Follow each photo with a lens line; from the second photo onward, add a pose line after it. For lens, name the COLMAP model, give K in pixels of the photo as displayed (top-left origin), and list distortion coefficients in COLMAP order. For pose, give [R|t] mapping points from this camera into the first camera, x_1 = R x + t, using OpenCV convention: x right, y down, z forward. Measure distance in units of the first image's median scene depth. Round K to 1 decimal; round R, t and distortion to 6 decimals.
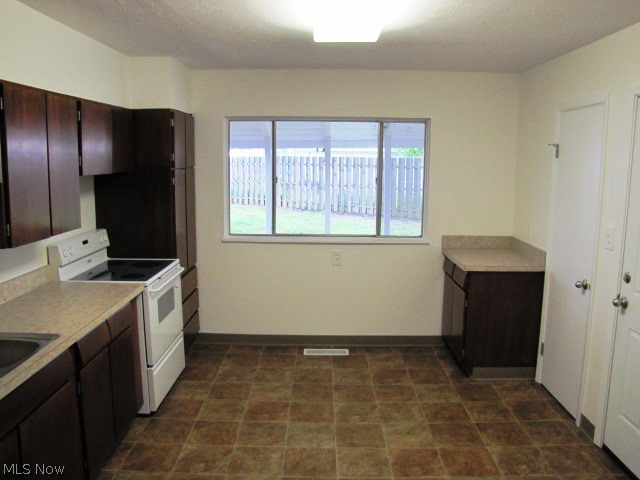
lens RADIAL K [[538.1, 0, 319.1], [0, 538.1, 239.3], [0, 0, 1]] dist [-0.185668, 0.205187]
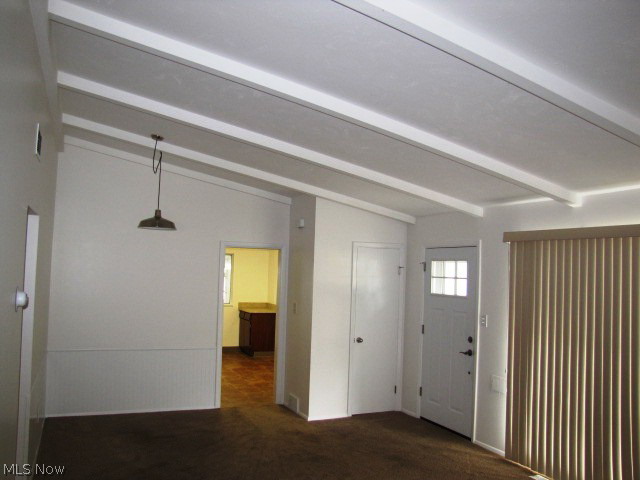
lens RADIAL K [[538.1, 0, 319.1], [0, 538.1, 239.3], [0, 0, 1]] dist [-0.185668, 0.205187]
pose [[0.906536, 0.045389, 0.419682, -0.475262], [0.039291, 0.980814, -0.190947, 0.196309], [-0.420297, 0.189590, 0.887359, -1.370437]]
